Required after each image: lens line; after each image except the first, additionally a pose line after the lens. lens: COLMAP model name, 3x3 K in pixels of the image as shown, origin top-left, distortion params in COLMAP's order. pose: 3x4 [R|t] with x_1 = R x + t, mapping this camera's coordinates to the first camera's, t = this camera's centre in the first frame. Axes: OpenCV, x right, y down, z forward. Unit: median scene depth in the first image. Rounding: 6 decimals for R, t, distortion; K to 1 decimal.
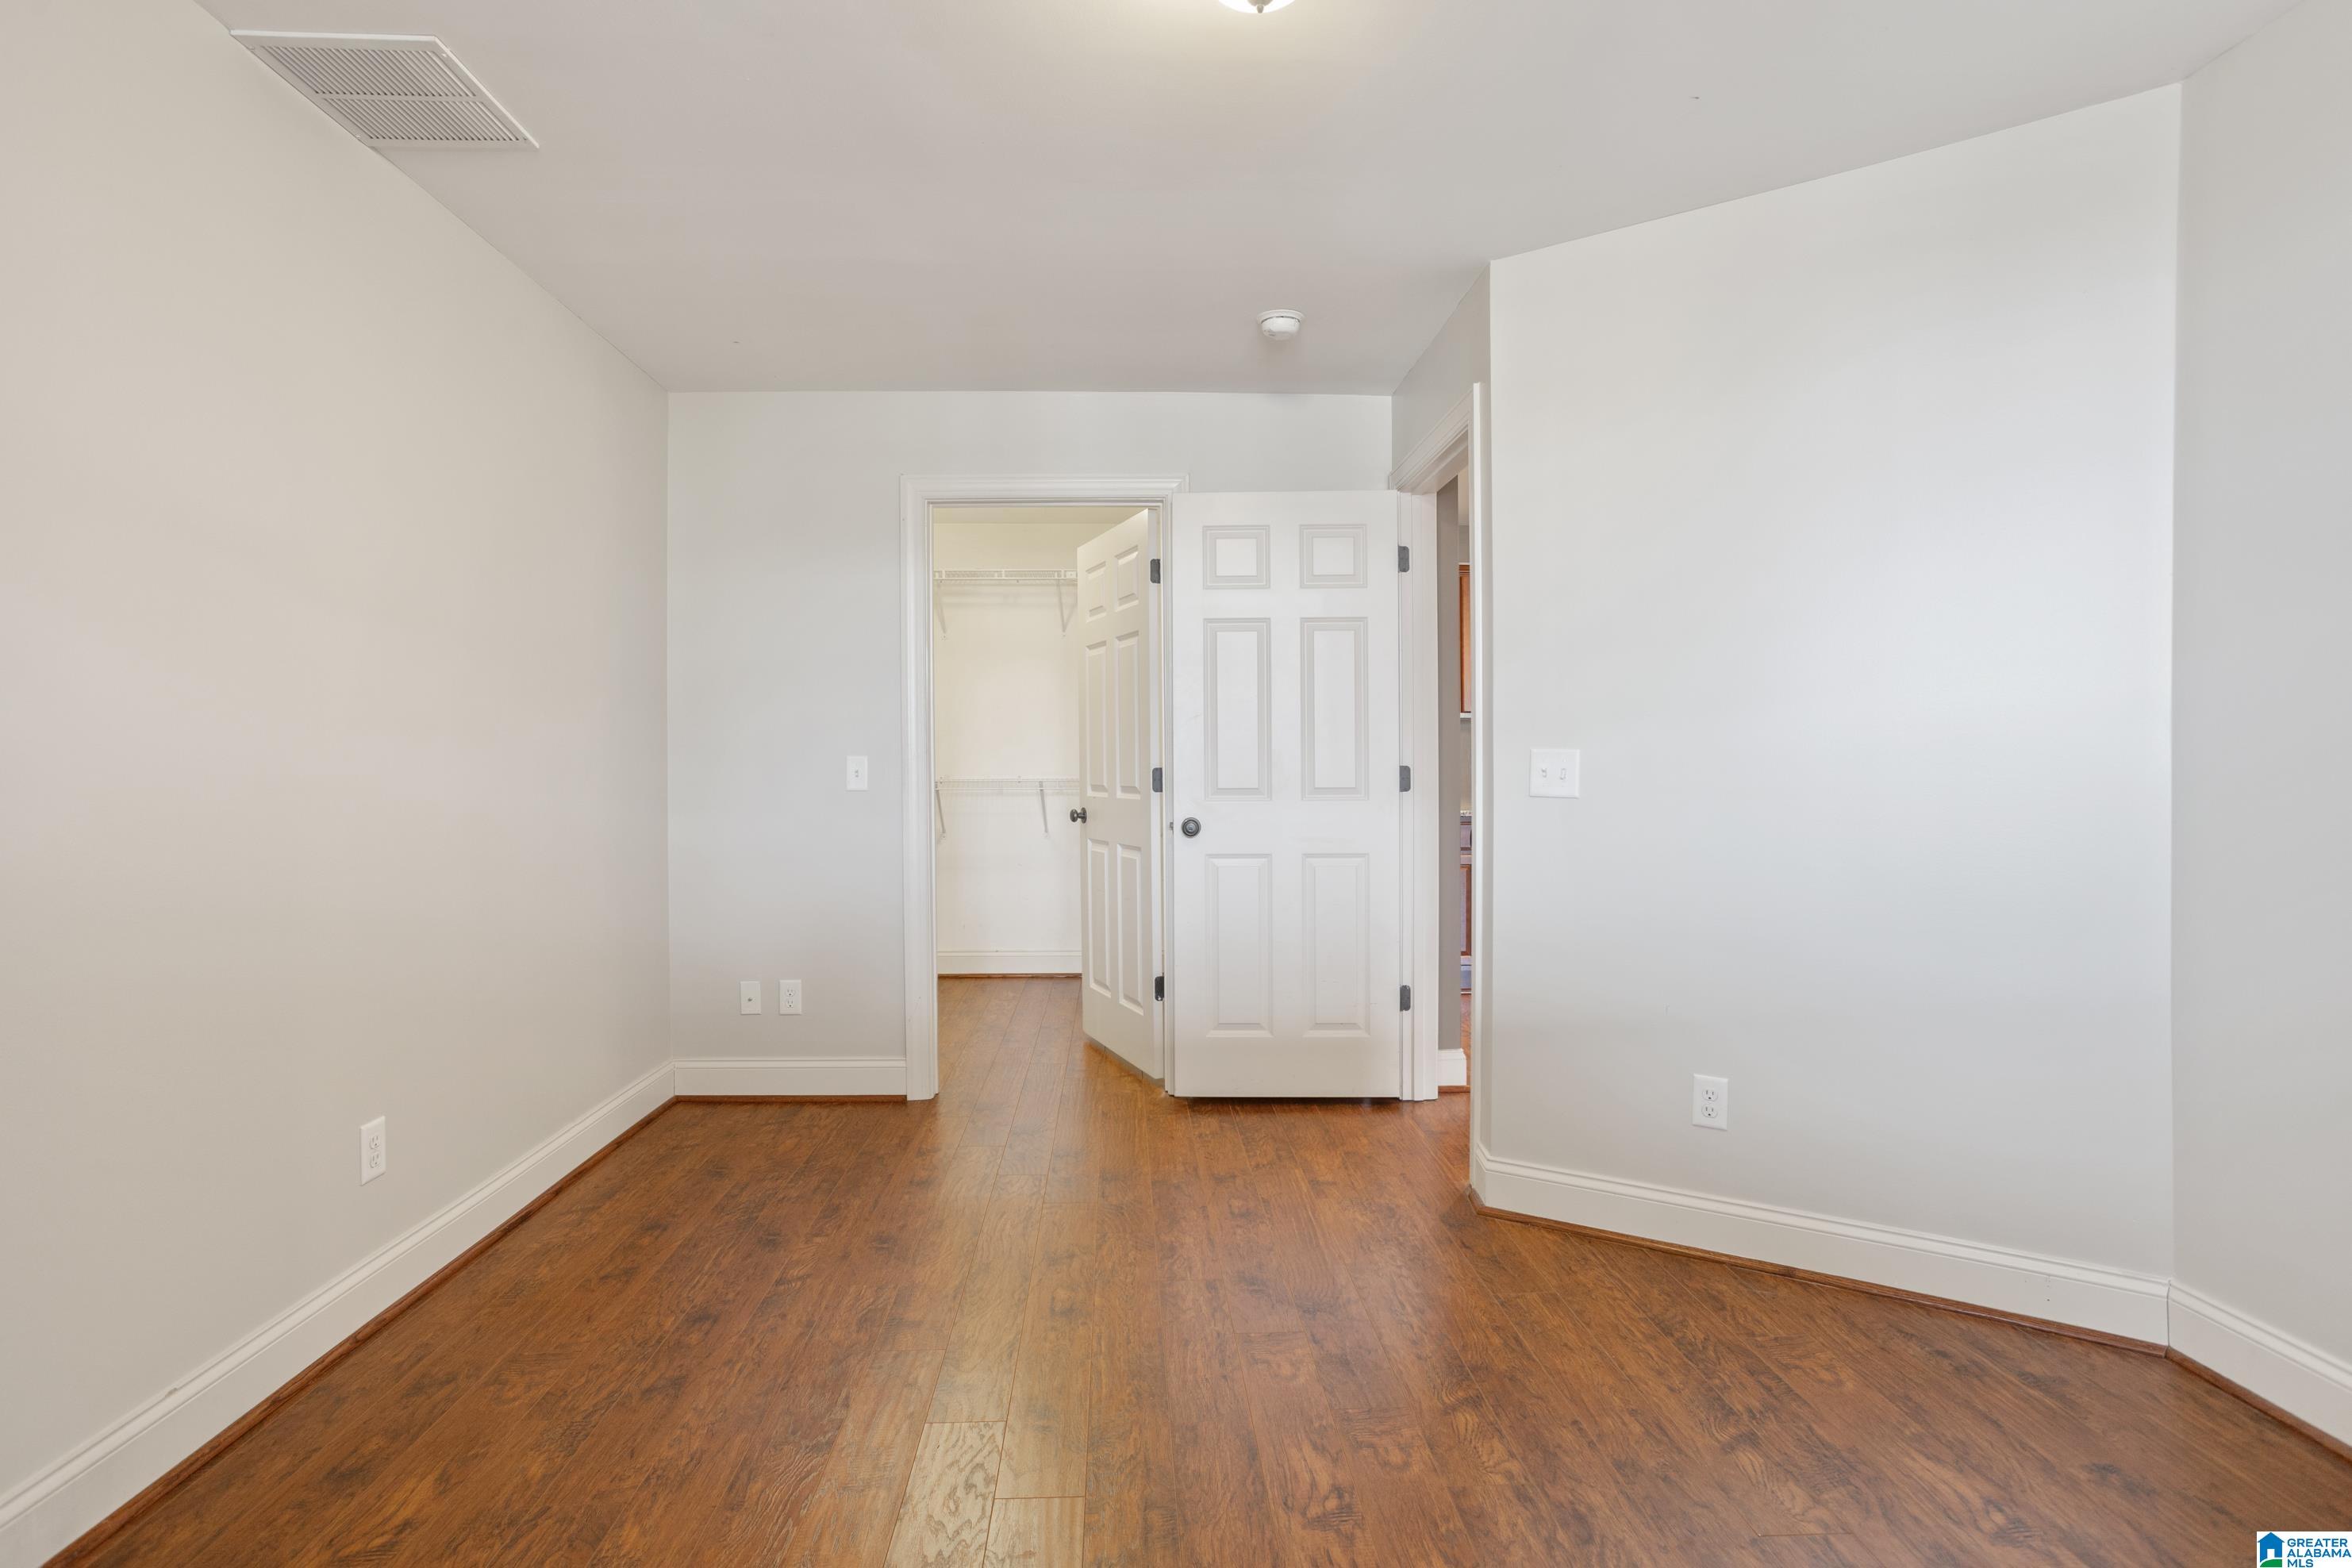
lens RADIAL K [[1151.5, 0, 1166.2], [0, 1151.5, 774.0], [0, 0, 1]] dist [0.003925, 0.000533]
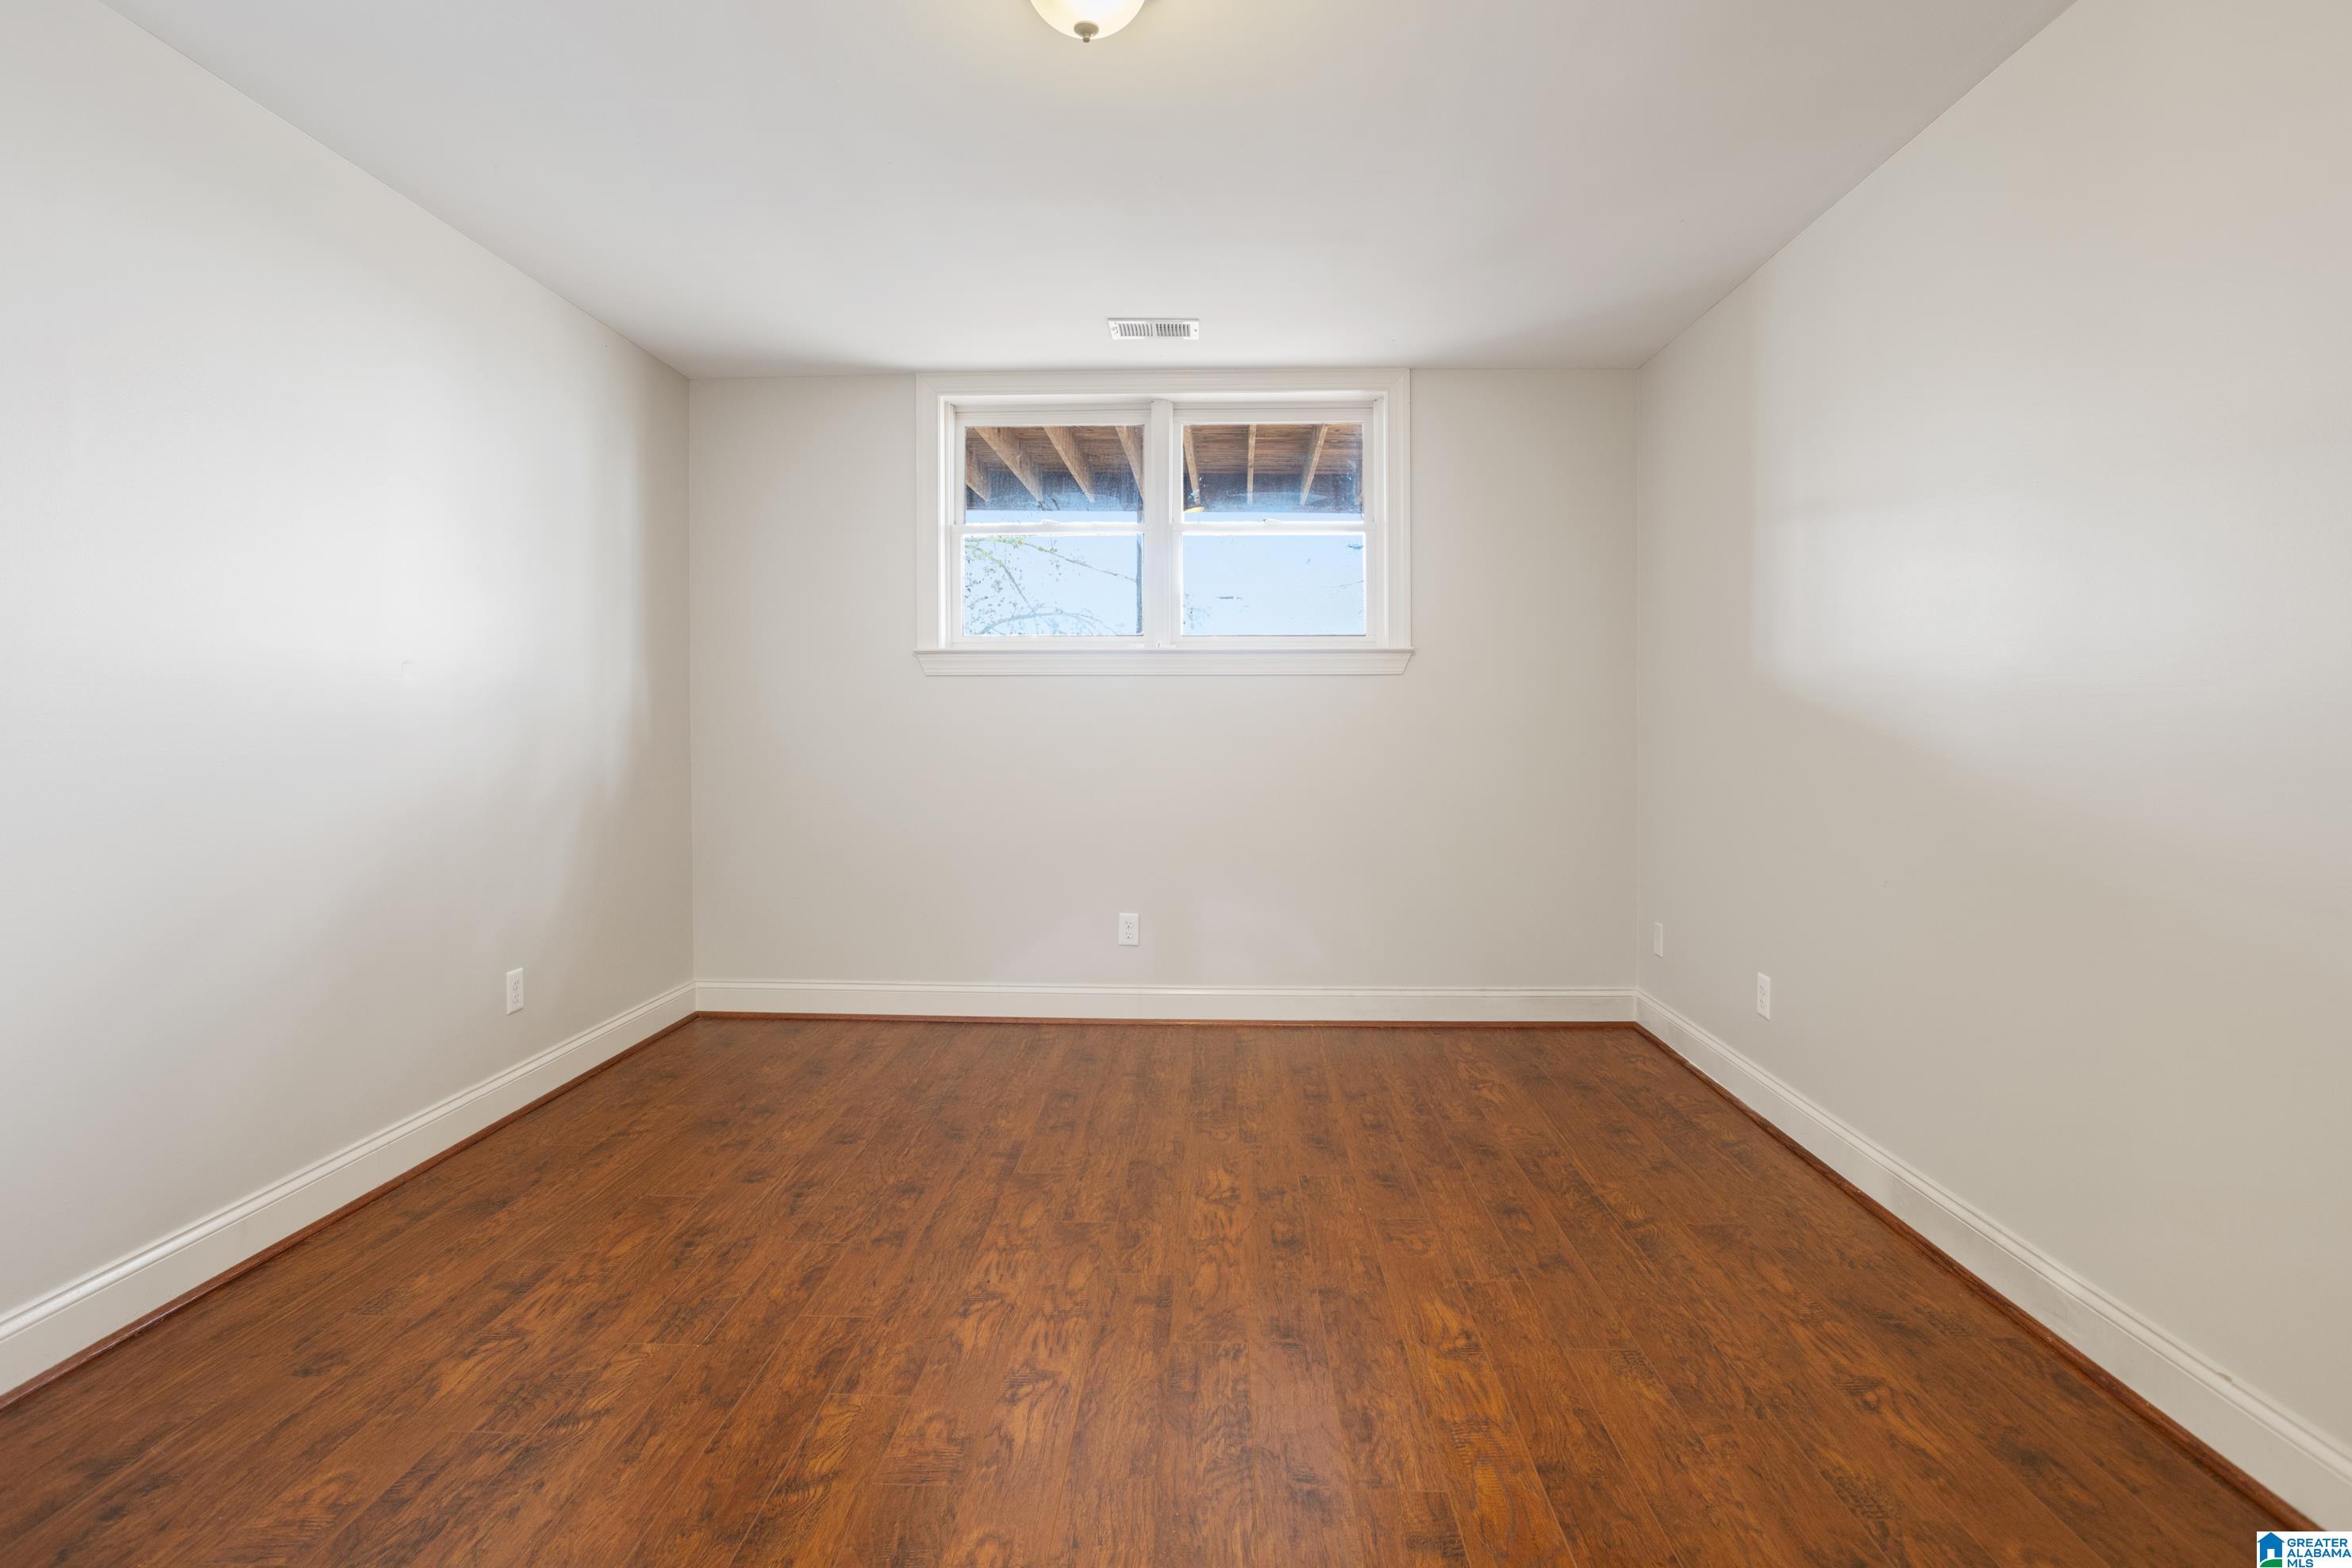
lens RADIAL K [[1151.5, 0, 1164.2], [0, 1151.5, 780.1], [0, 0, 1]] dist [0.003925, 0.000533]
pose [[-0.995937, 0.000420, 0.090054, -0.083571], [0.005763, 0.998237, 0.059071, -0.010912], [-0.089871, 0.059350, -0.994183, 1.957878]]
